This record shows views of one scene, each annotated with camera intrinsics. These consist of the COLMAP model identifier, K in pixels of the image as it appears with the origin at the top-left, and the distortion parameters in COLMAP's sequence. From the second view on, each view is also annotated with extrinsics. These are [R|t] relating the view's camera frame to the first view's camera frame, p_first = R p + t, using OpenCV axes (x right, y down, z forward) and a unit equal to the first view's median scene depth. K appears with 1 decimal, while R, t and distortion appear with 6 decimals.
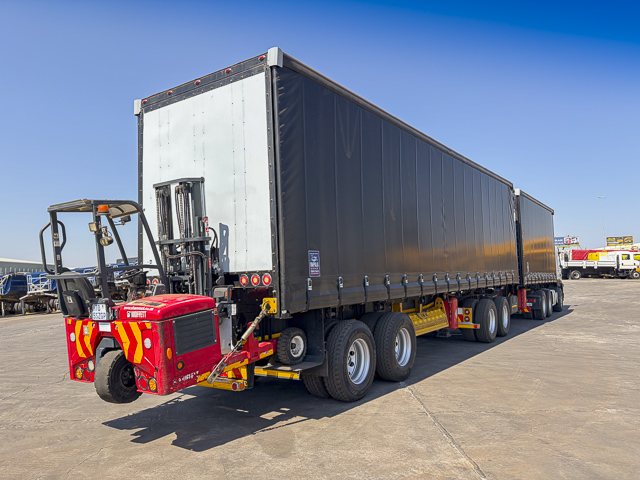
lens RADIAL K [[487.2, 0, 320.0], [0, 487.2, 240.0], [0, 0, 1]] dist [0.062215, -0.040699]
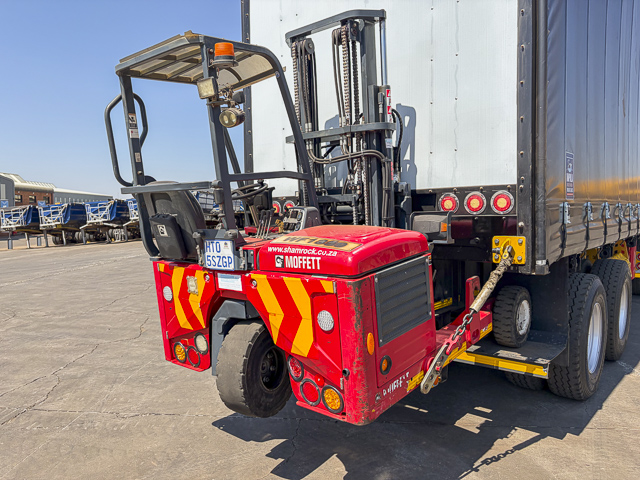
lens RADIAL K [[487.2, 0, 320.0], [0, 487.2, 240.0], [0, 0, 1]] dist [0.062215, -0.040699]
pose [[0.995882, 0.020700, -0.088264, -0.264978], [-0.008915, 0.991226, 0.131880, 0.053334], [0.090220, -0.130550, 0.987328, 0.439949]]
